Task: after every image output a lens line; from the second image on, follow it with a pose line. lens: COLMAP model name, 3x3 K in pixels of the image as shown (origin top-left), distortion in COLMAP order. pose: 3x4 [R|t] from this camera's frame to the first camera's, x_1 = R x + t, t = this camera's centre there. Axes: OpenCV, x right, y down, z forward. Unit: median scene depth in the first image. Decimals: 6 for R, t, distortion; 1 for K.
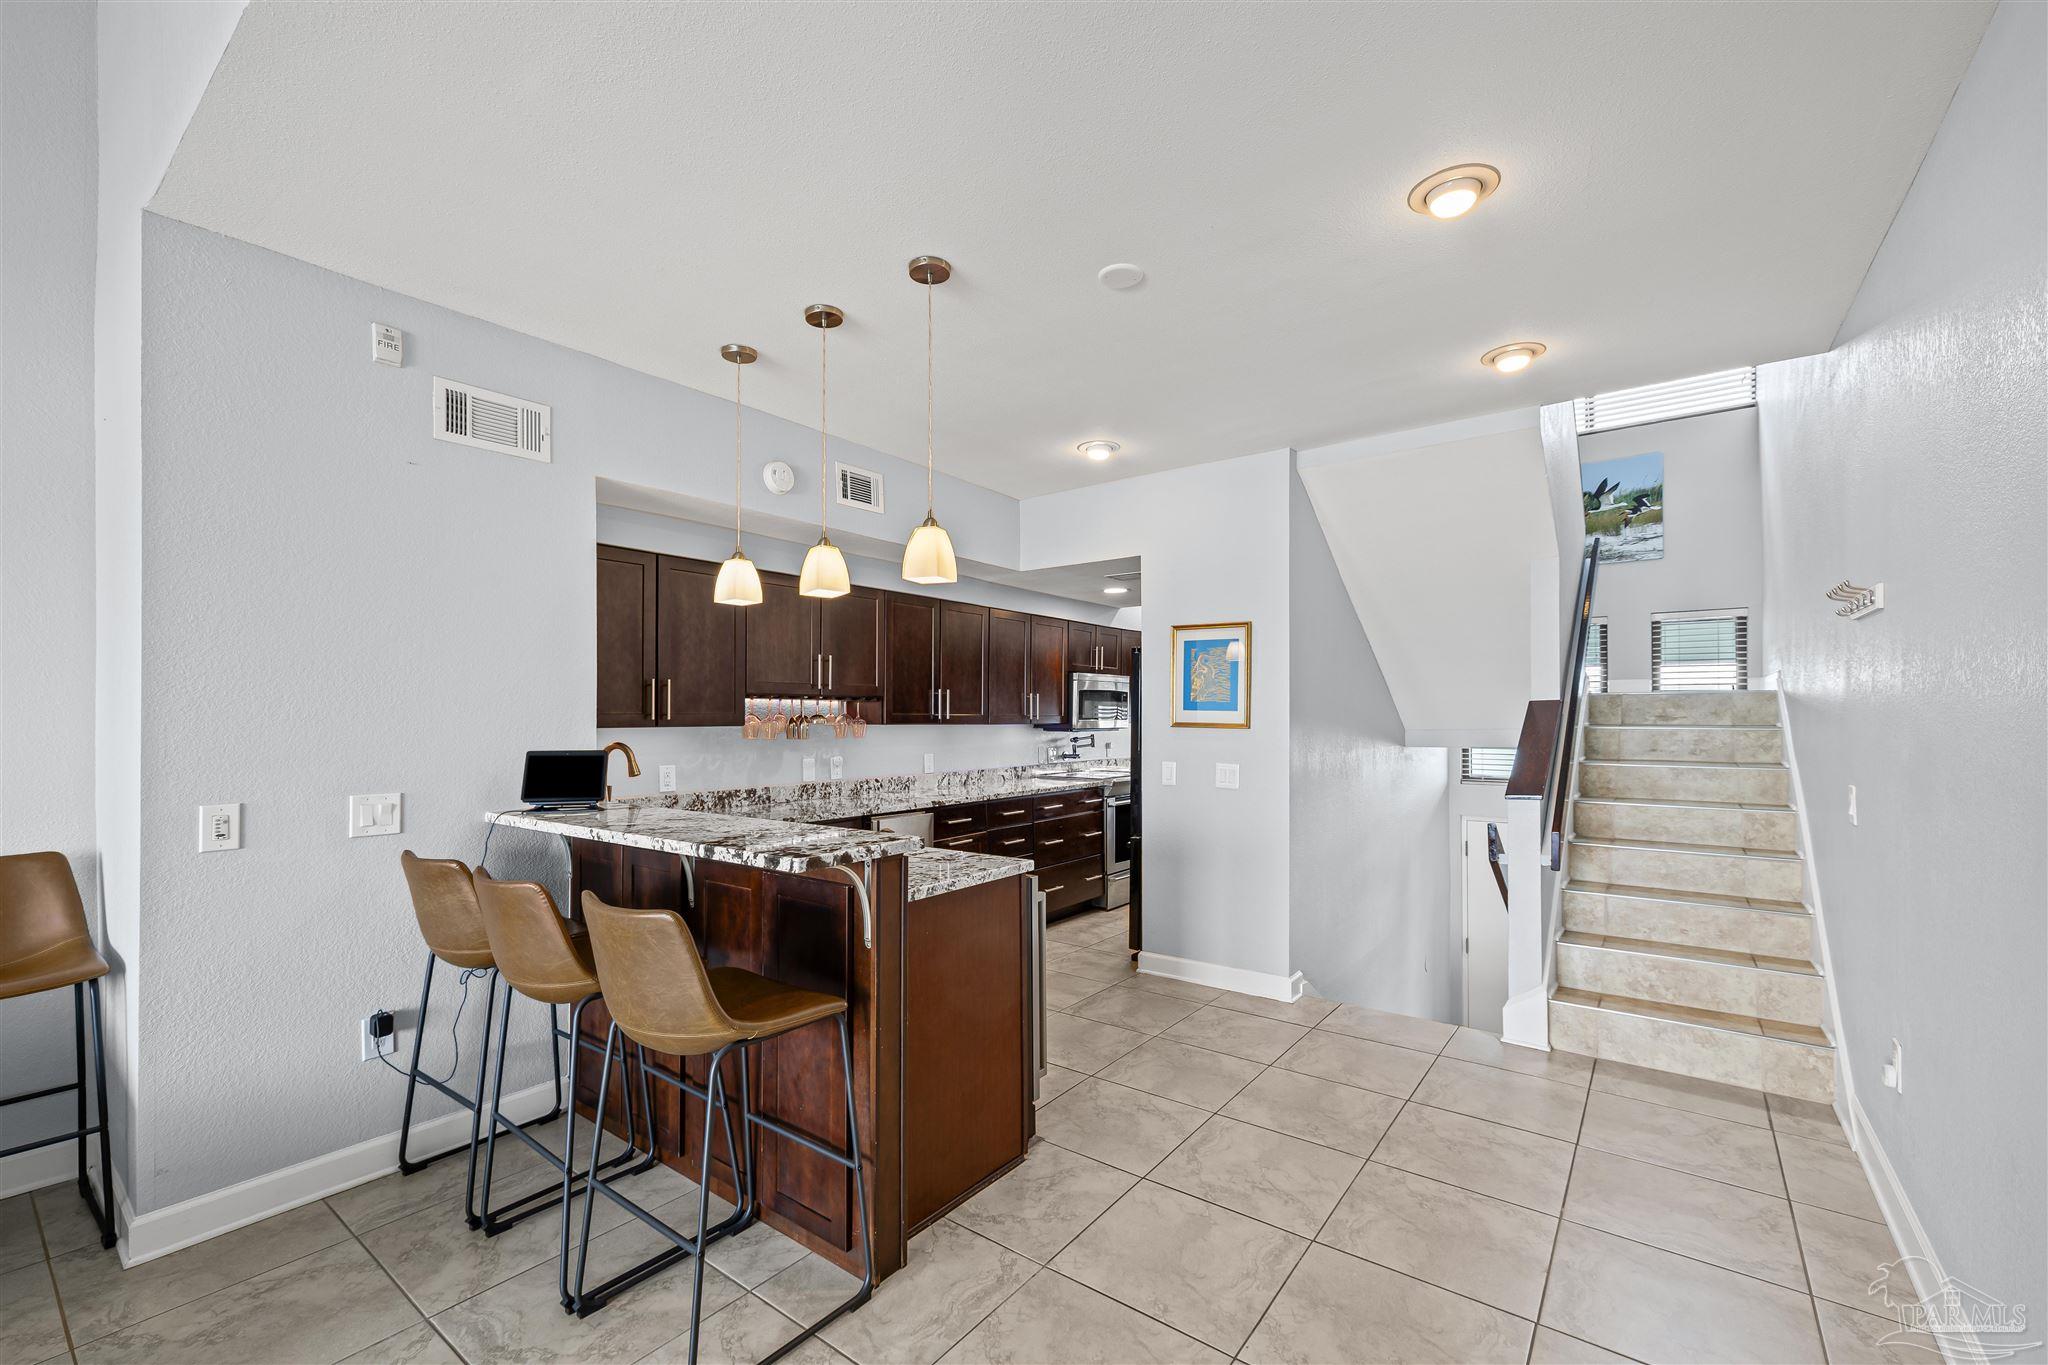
lens RADIAL K [[867.3, 0, 1018.2], [0, 867.3, 707.4], [0, 0, 1]] dist [0.001052, 0.000467]
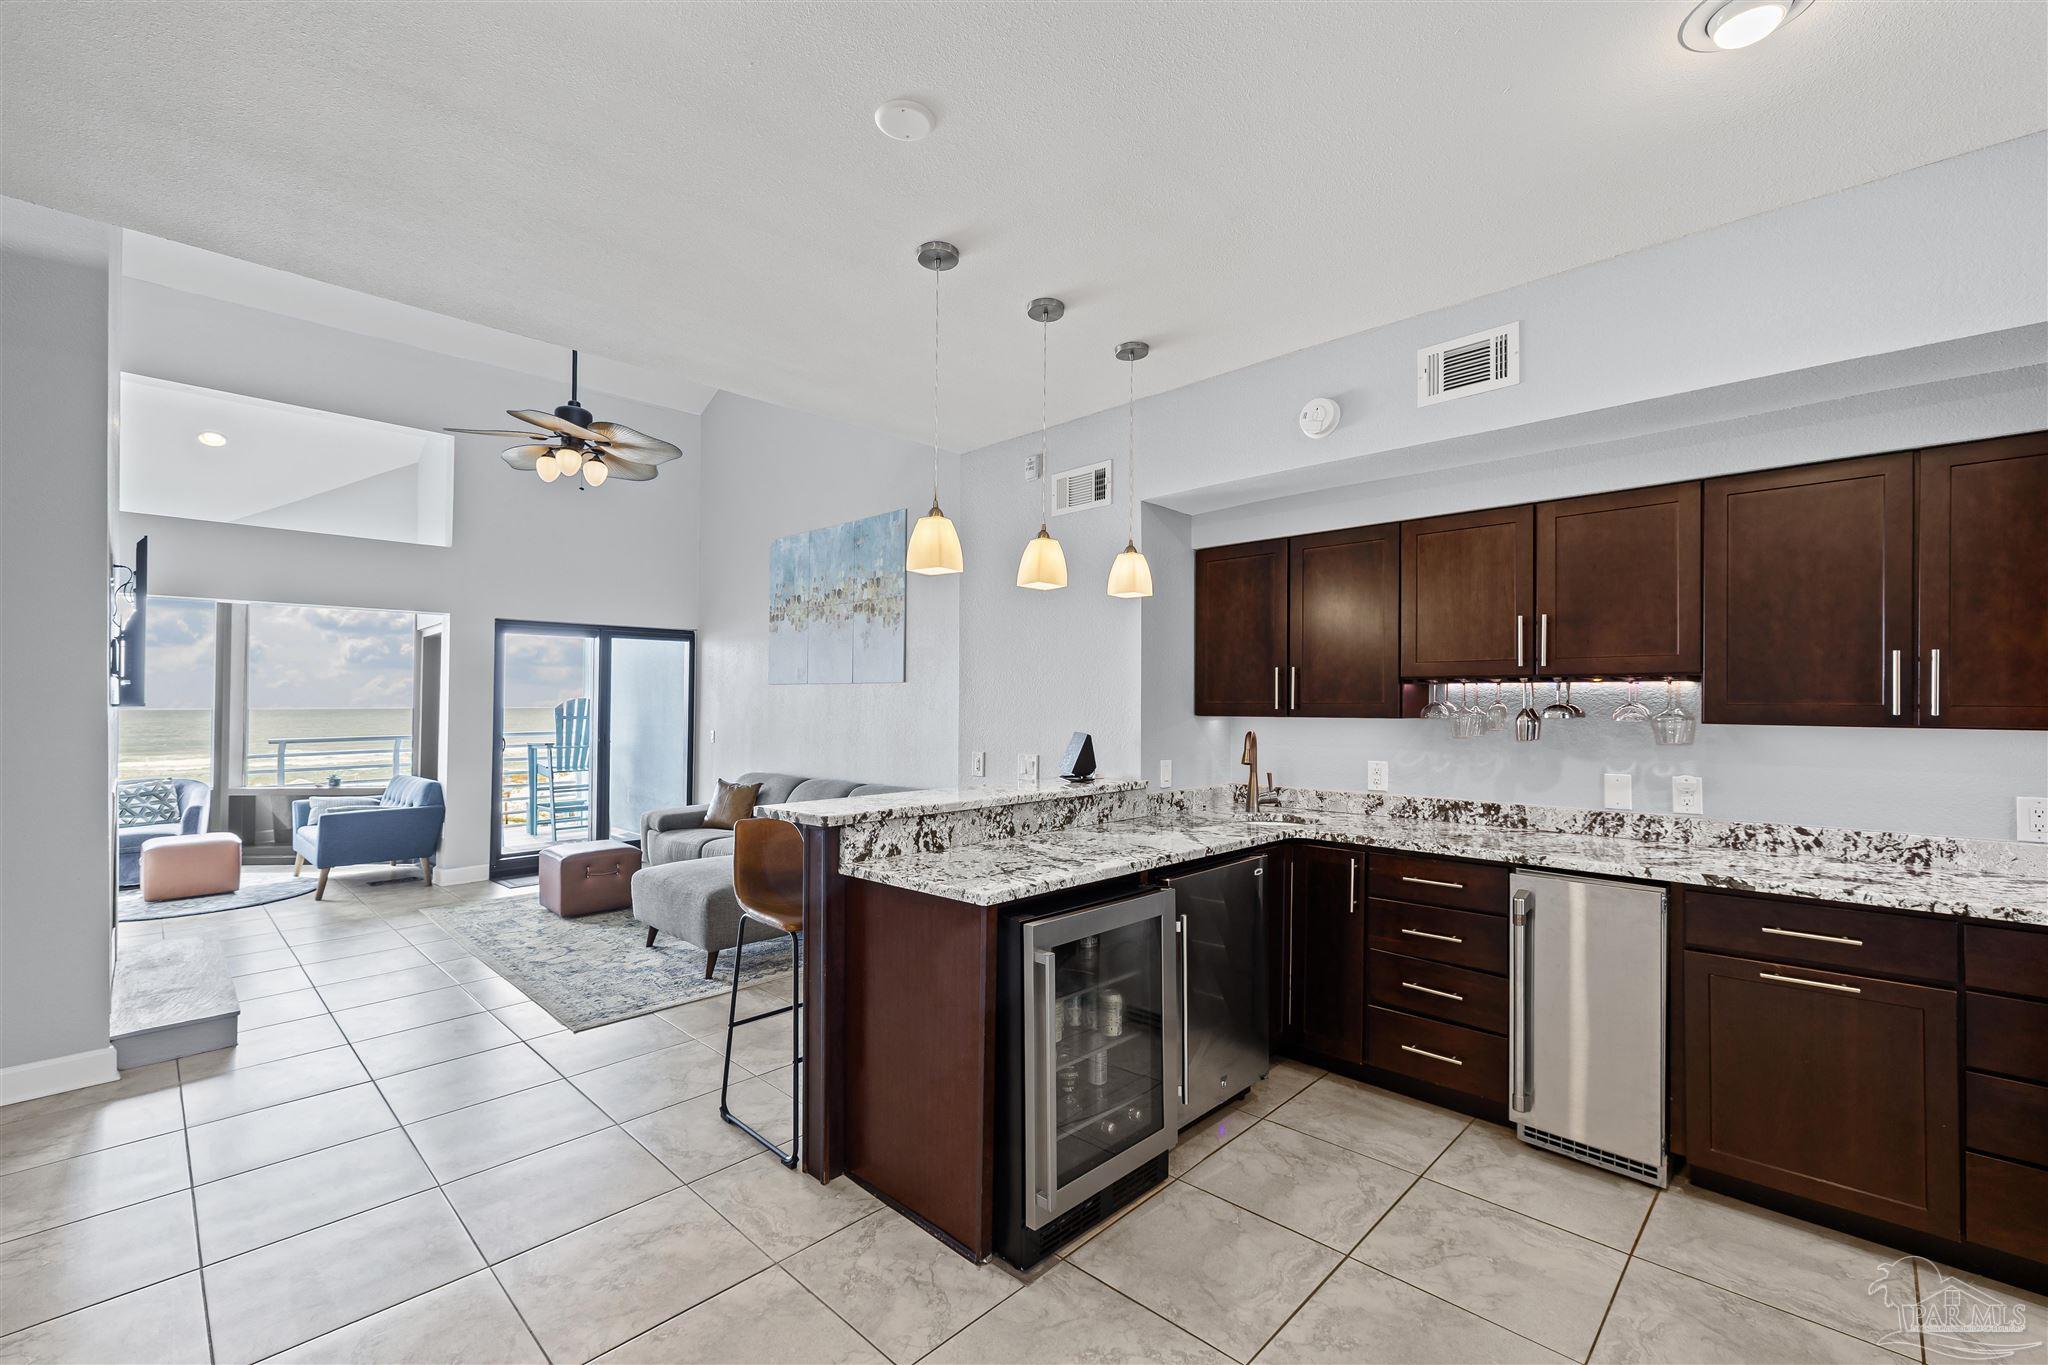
lens RADIAL K [[879.6, 0, 1024.0], [0, 879.6, 682.5], [0, 0, 1]] dist [-0.001256, 0.000214]
pose [[-0.136849, -0.018629, -0.990417, 0.540693], [0.010655, 0.999738, -0.020277, 0.000910], [0.990535, -0.013327, -0.136615, 0.769208]]
